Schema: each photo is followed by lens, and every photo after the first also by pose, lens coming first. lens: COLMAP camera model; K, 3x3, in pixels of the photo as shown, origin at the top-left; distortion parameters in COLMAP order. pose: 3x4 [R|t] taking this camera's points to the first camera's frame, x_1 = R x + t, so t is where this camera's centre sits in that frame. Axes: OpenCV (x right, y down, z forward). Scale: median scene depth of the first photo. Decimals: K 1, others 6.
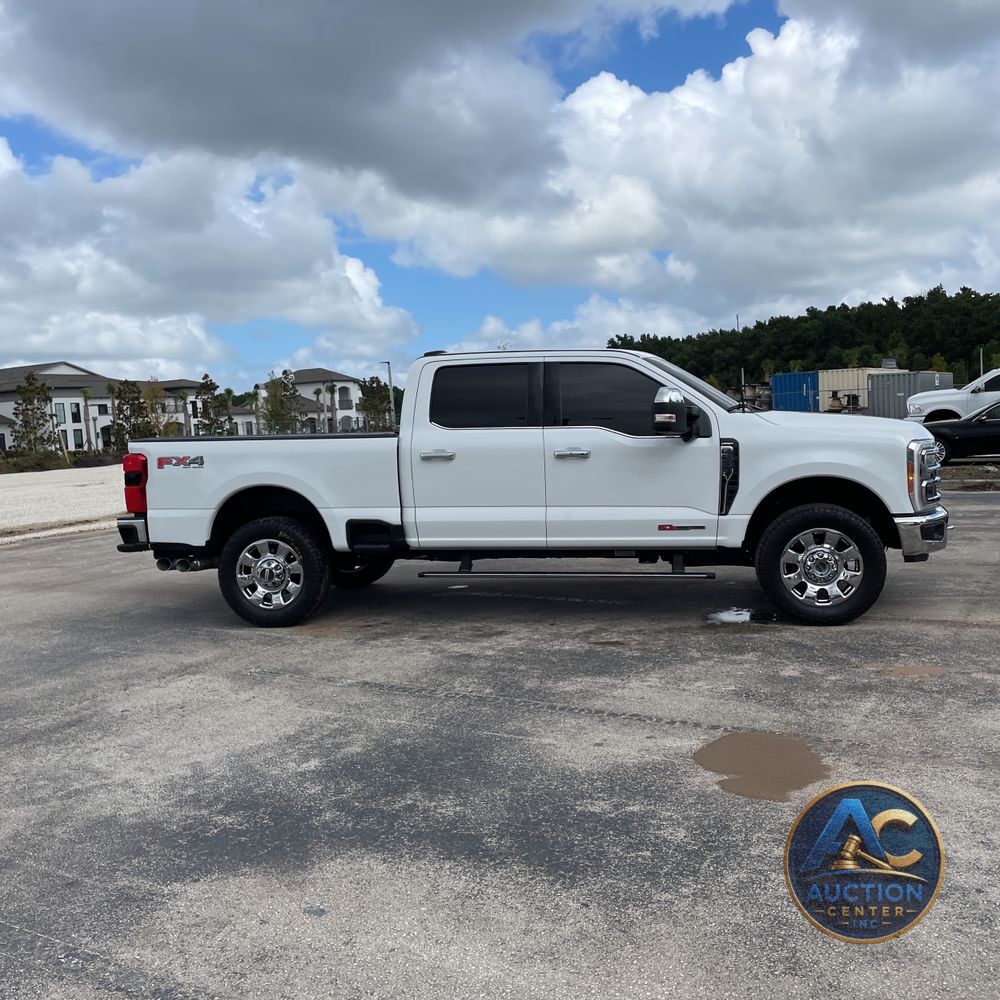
lens RADIAL K [[1011.9, 0, 553.4], [0, 1011.9, 514.4], [0, 0, 1]] dist [0.057910, -0.000691]
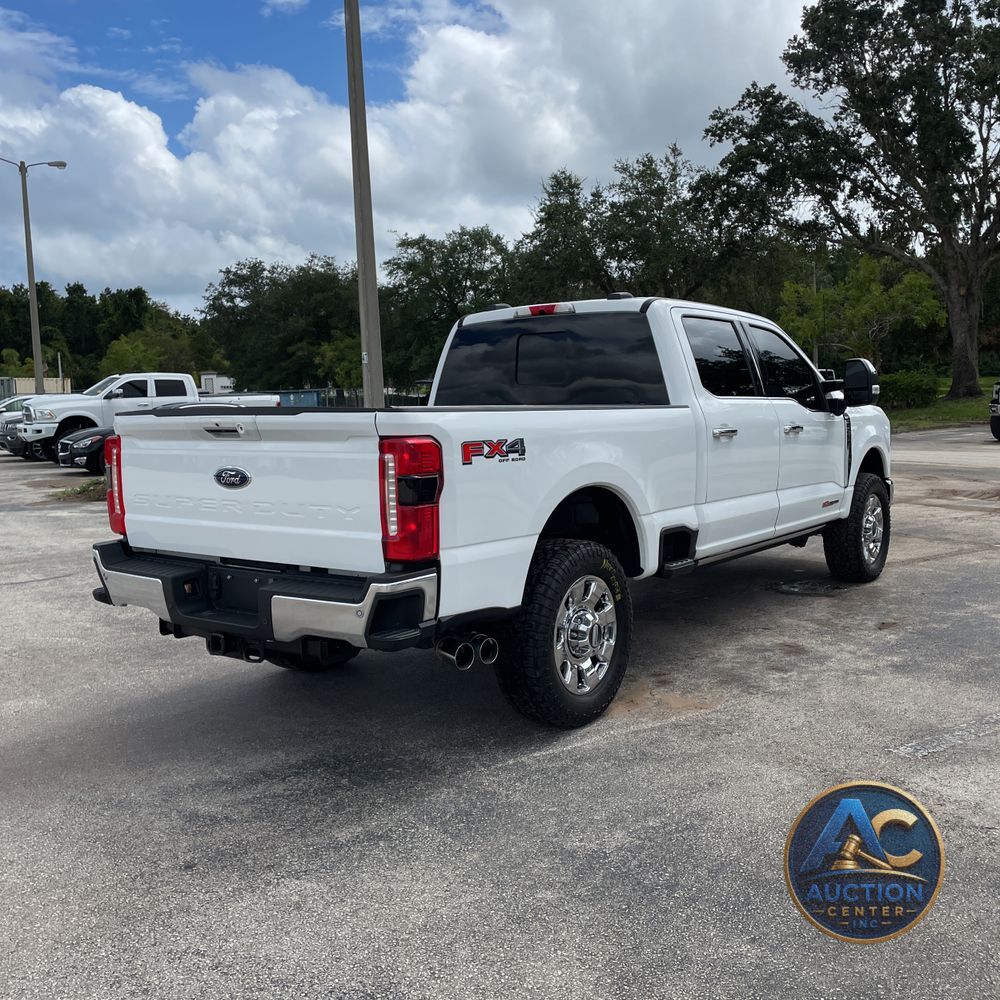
lens RADIAL K [[1009.2, 0, 500.0], [0, 1009.2, 500.0], [0, 0, 1]] dist [0.085189, -0.109776]
pose [[0.460116, -0.059655, 0.885852, -0.823366], [0.095227, 0.995301, 0.017564, -0.035059], [-0.882737, 0.076276, 0.463635, 0.764804]]
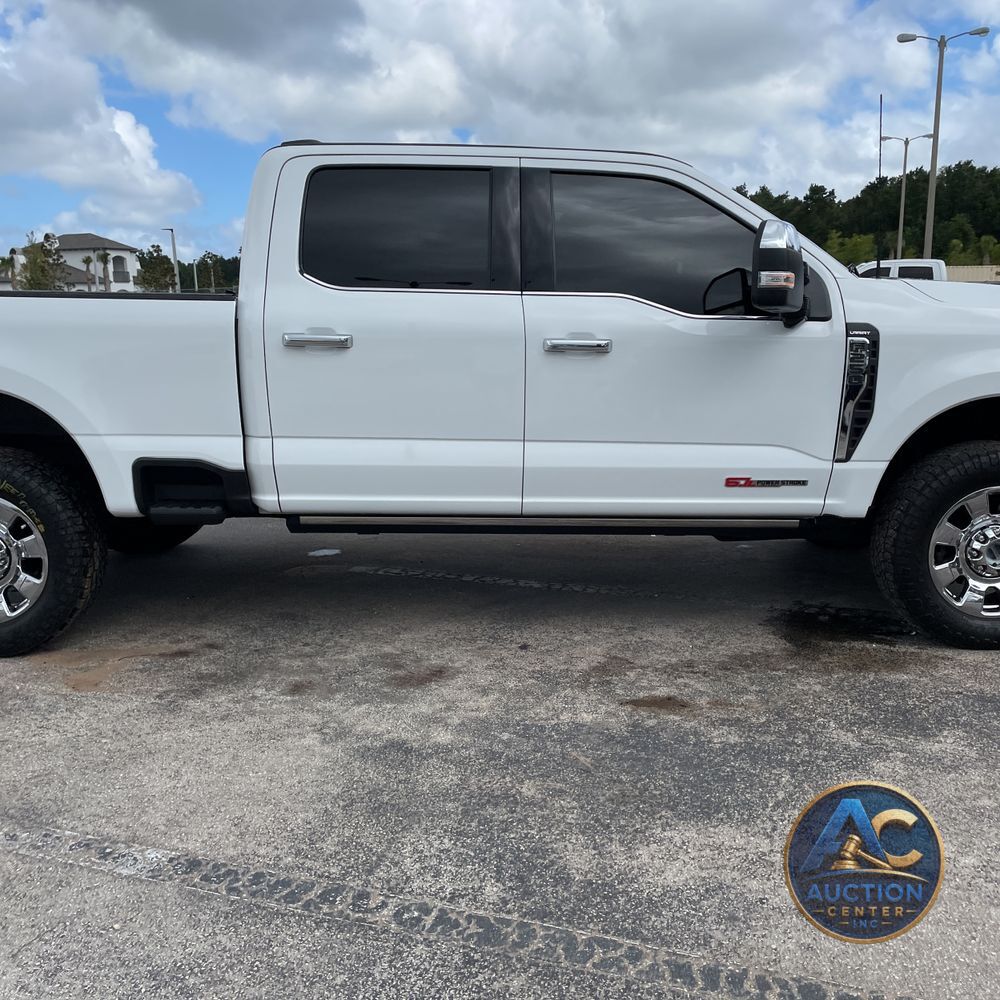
lens RADIAL K [[978.5, 0, 529.0], [0, 978.5, 502.6], [0, 0, 1]] dist [0.066838, -0.044668]
pose [[0.982620, -0.001258, 0.185626, -0.096291], [-0.017815, 0.994722, 0.101044, -0.026419], [-0.184773, -0.102595, 0.977411, 0.453530]]
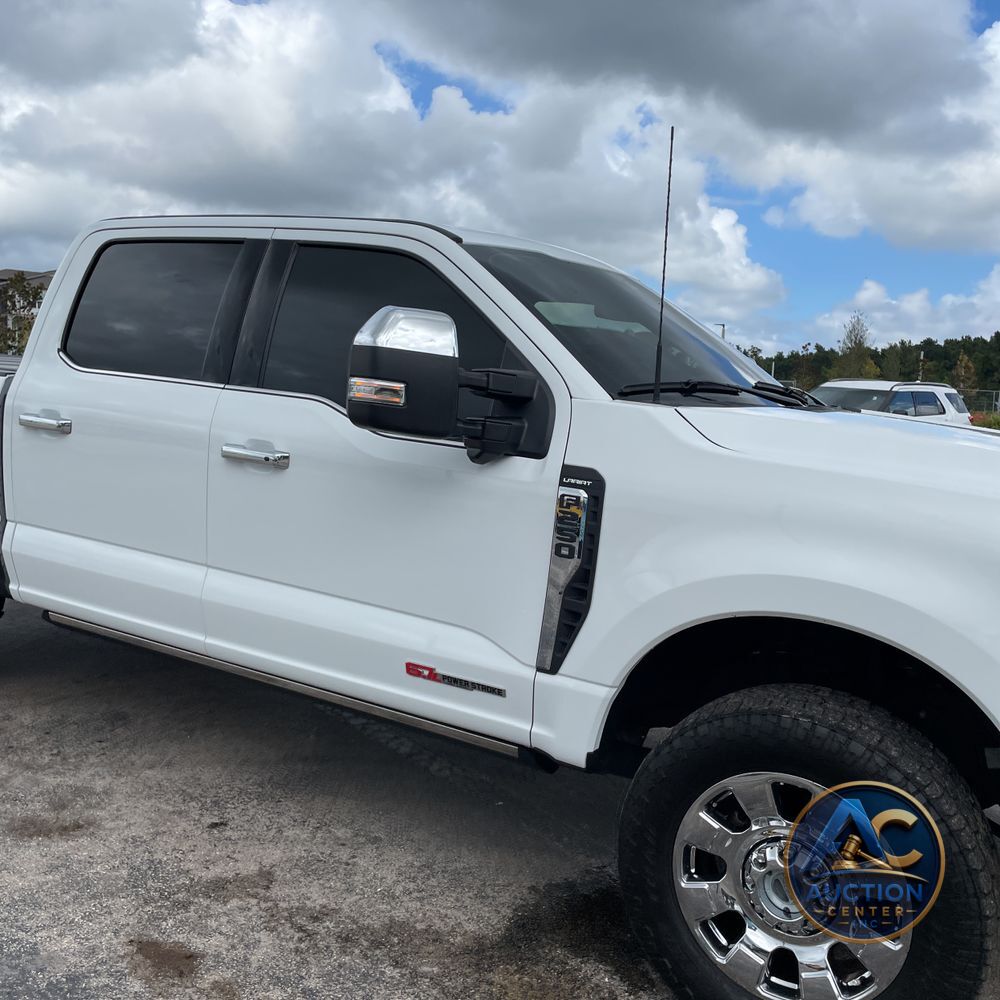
lens RADIAL K [[1059.1, 0, 500.0], [0, 1059.1, 500.0], [0, 0, 1]] dist [0.109590, -0.271048]
pose [[0.916981, 0.142661, -0.372549, 0.262382], [-0.137948, 0.989654, 0.039427, -0.067753], [0.374320, 0.015239, 0.927174, 0.582831]]
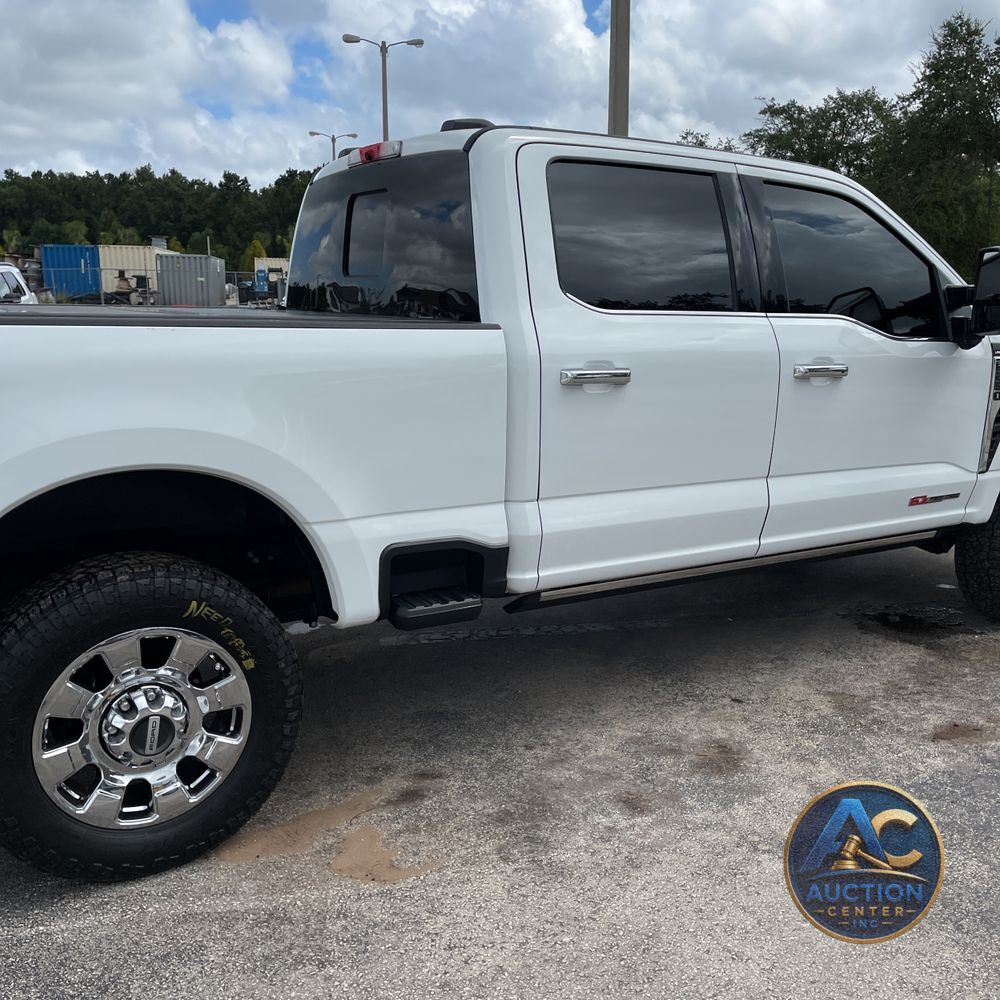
lens RADIAL K [[993.5, 0, 506.5], [0, 993.5, 515.2], [0, 0, 1]] dist [0.098984, -0.141735]
pose [[0.749435, -0.098792, 0.654666, -0.401878], [0.024858, 0.992306, 0.121288, -0.049133], [-0.661611, -0.074624, 0.746124, 0.677493]]
